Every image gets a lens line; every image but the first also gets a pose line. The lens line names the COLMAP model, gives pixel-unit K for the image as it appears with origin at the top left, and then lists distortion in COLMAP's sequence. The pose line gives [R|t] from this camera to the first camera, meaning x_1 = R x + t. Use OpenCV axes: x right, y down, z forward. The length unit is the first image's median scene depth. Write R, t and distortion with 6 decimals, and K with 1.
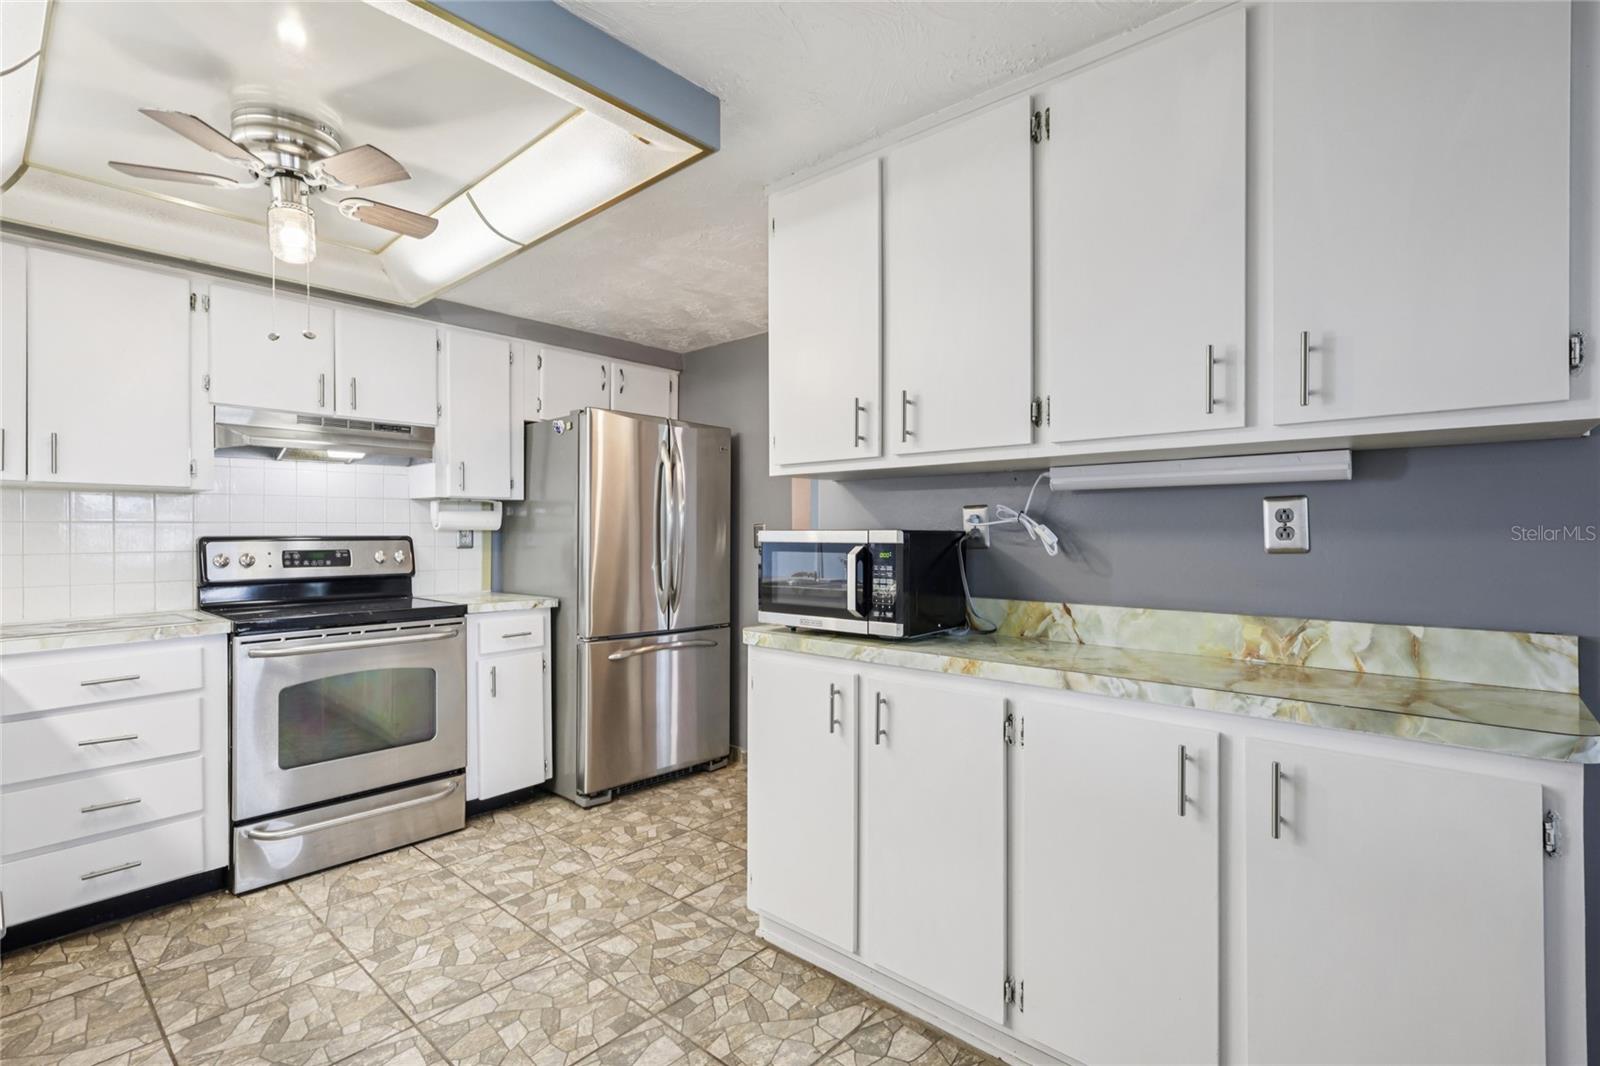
lens RADIAL K [[737.8, 0, 804.0], [0, 737.8, 534.3], [0, 0, 1]] dist [-0.002001, 0.001286]
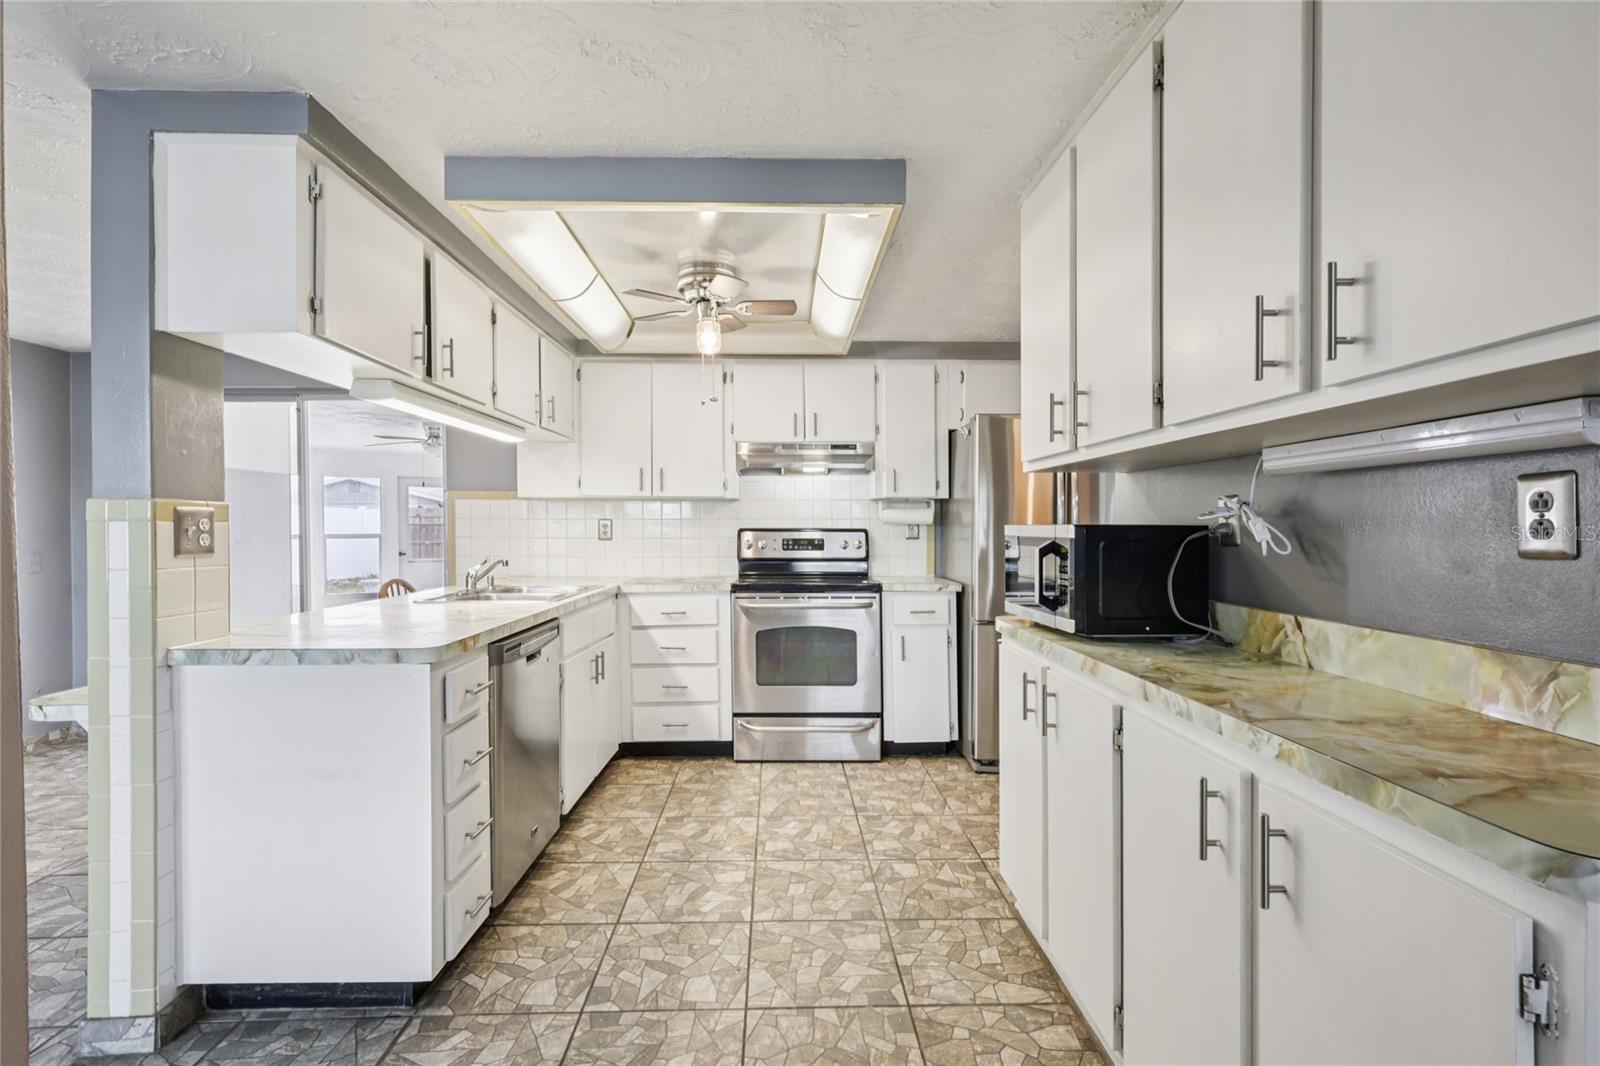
lens RADIAL K [[737.8, 0, 790.0], [0, 737.8, 535.1], [0, 0, 1]] dist [-0.002001, 0.001286]
pose [[0.676764, 0.009646, -0.736136, 0.491018], [-0.003073, 0.999942, 0.010278, -0.000214], [0.736193, -0.004693, 0.676755, 0.046095]]
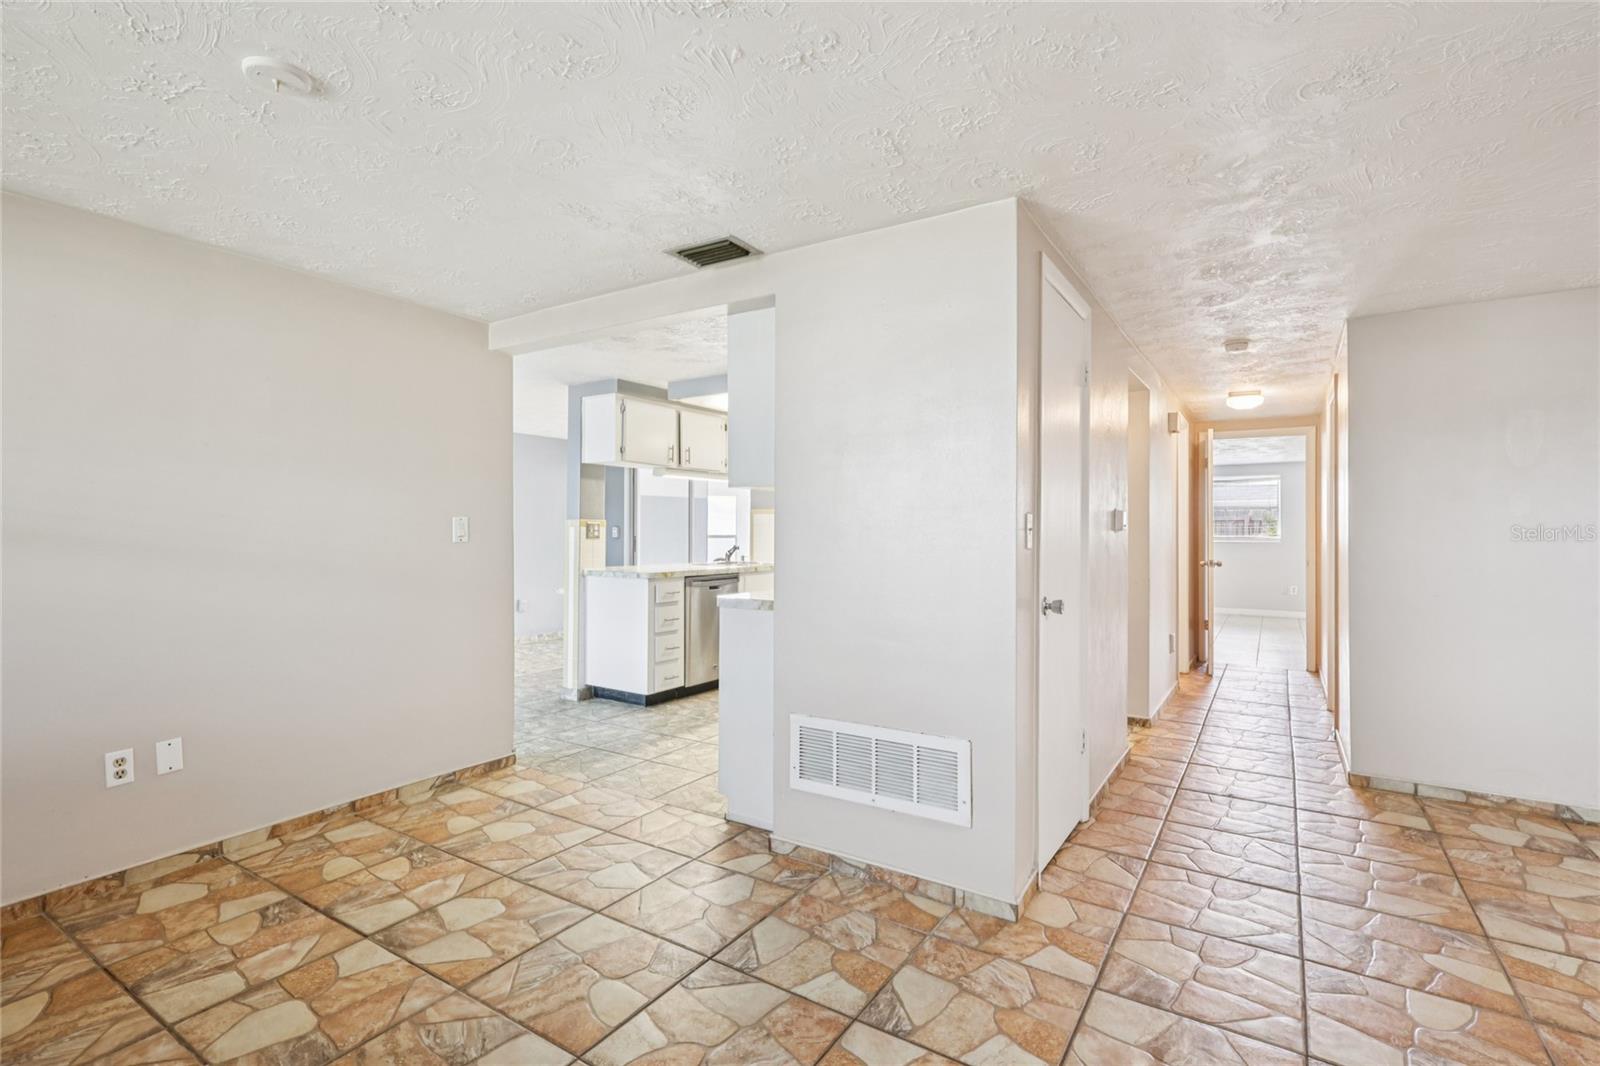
lens RADIAL K [[737.8, 0, 794.4], [0, 737.8, 529.8], [0, 0, 1]] dist [-0.002001, 0.001286]
pose [[0.147660, 0.004216, -0.989029, 1.895722], [-0.004259, 0.999984, 0.003627, -0.007487], [0.989029, 0.003677, 0.147675, 0.410428]]
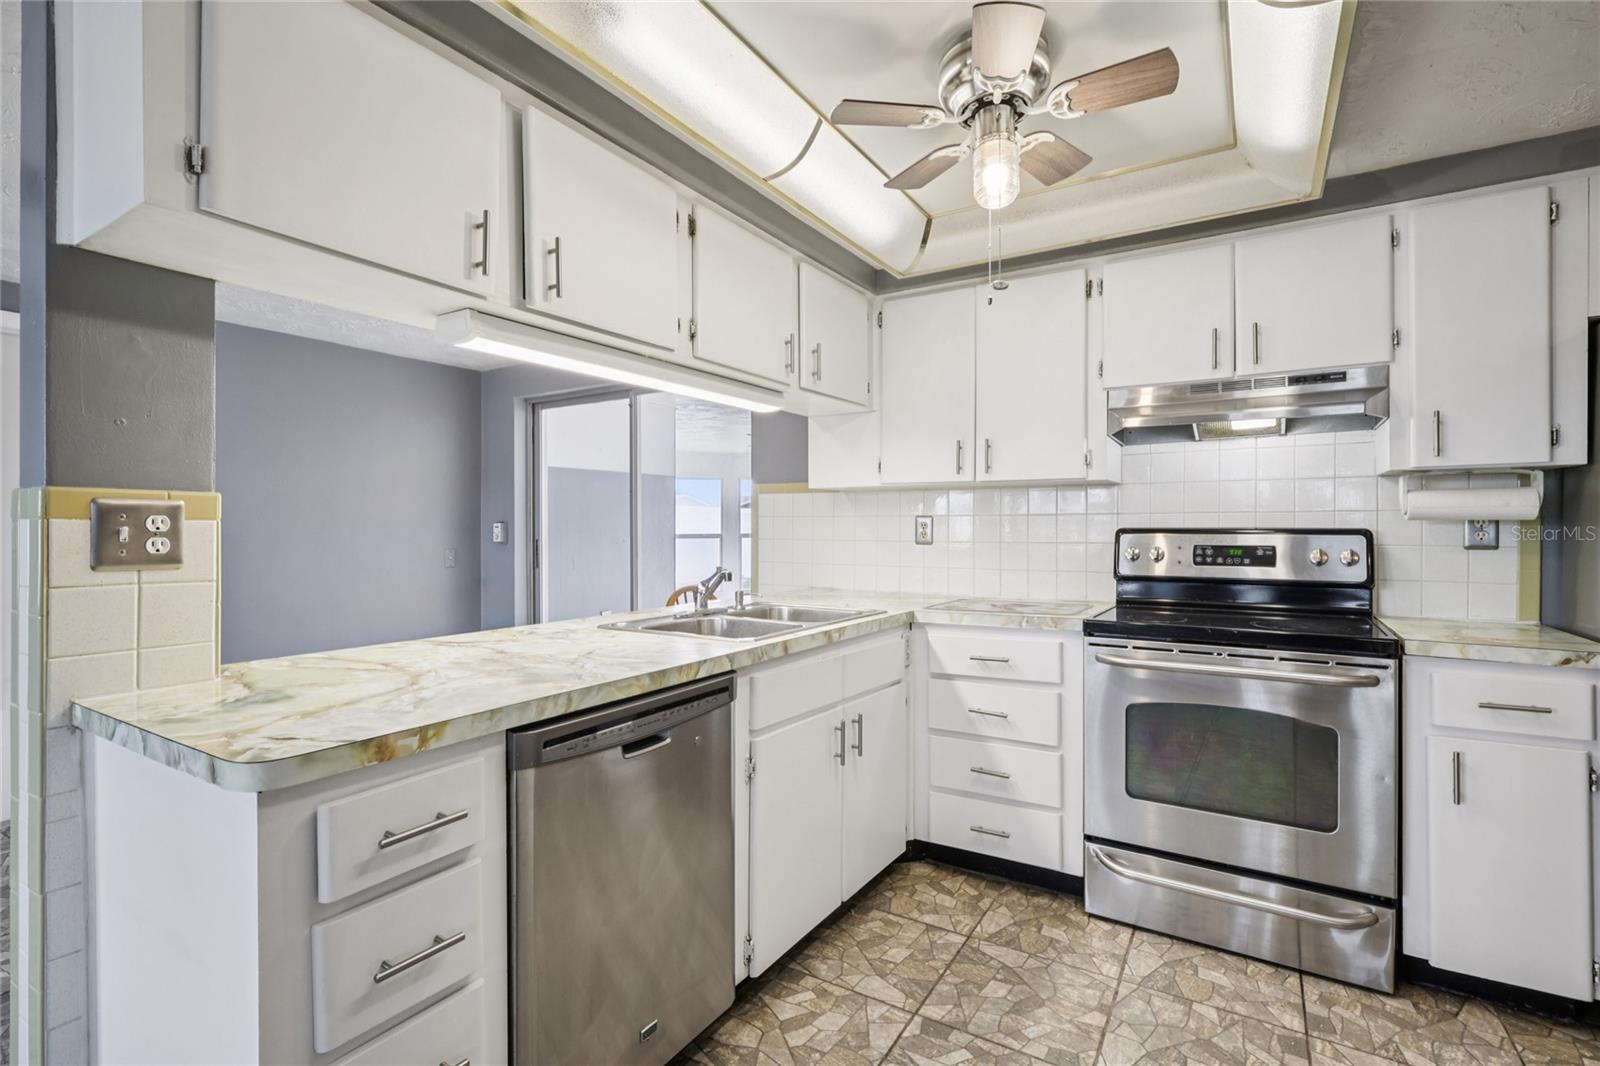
lens RADIAL K [[737.8, 0, 798.3], [0, 737.8, 538.6], [0, 0, 1]] dist [-0.002001, 0.001286]
pose [[0.171991, 0.018471, -0.984925, 0.087739], [-0.002272, 0.999829, 0.018354, -0.001182], [0.985096, -0.000919, 0.172003, 0.534167]]
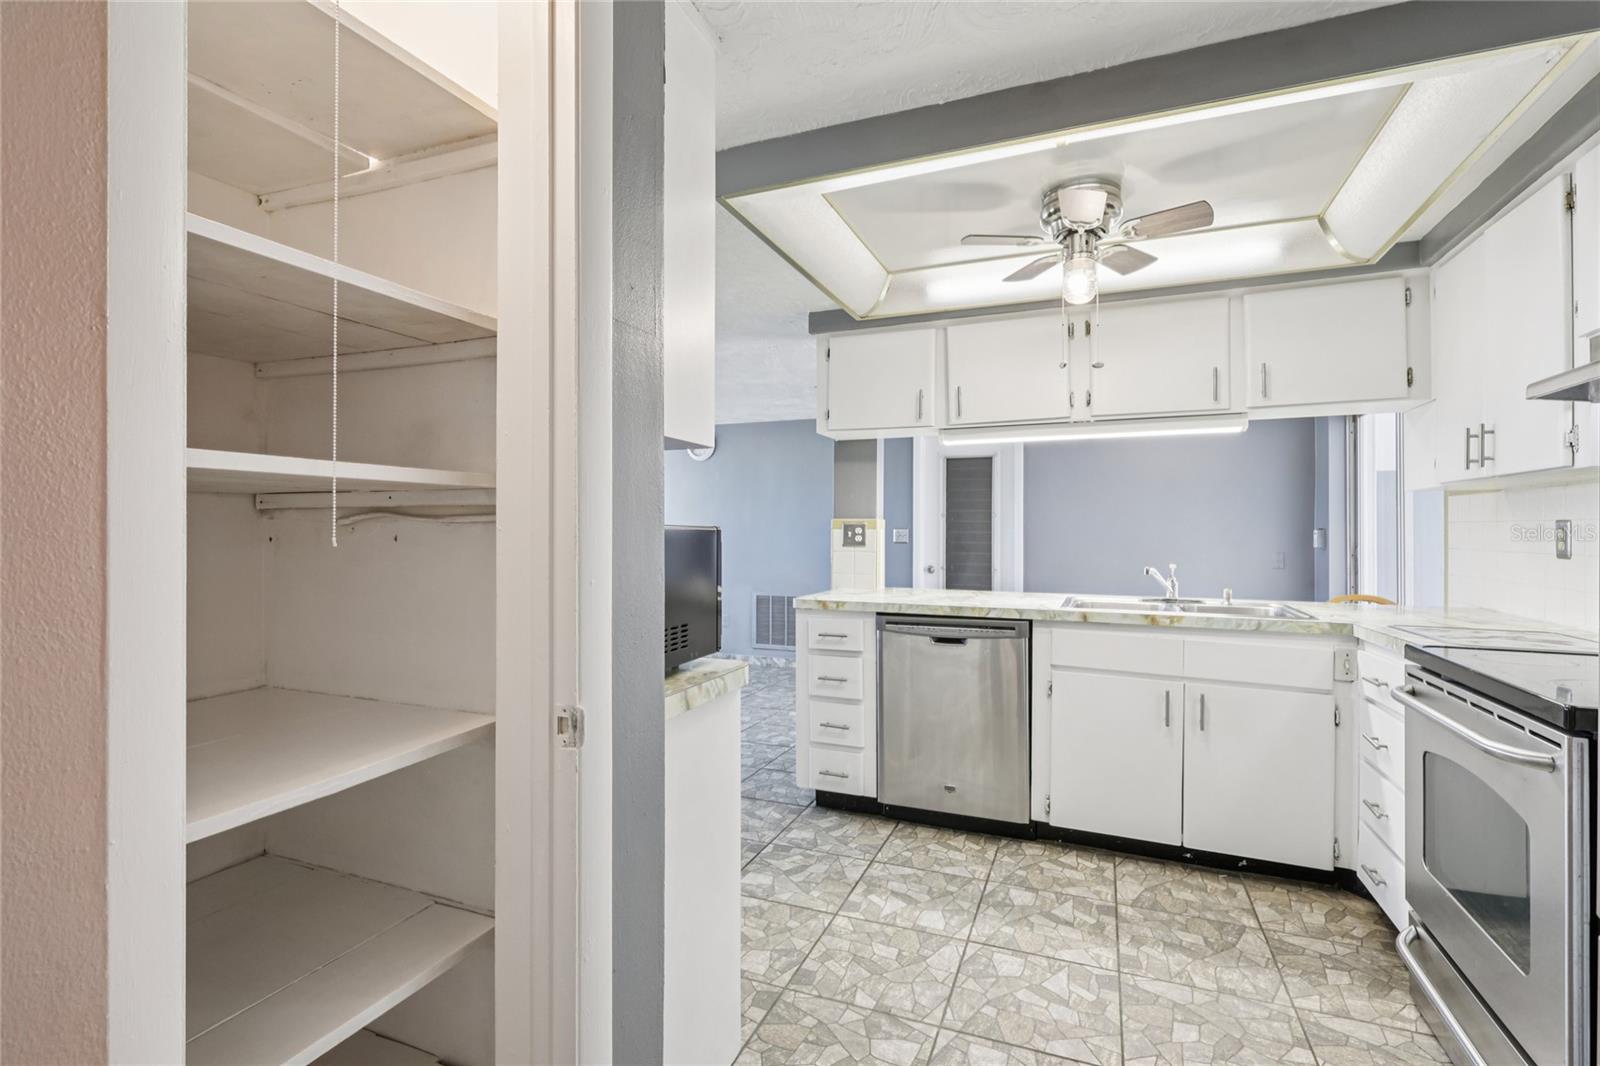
lens RADIAL K [[737.8, 0, 802.8], [0, 737.8, 533.2], [0, 0, 1]] dist [-0.002001, 0.001286]
pose [[-0.938571, 0.003446, -0.345070, 0.114600], [0.000316, 0.999958, 0.009127, -0.010546], [0.345087, 0.008457, -0.938533, 1.672369]]
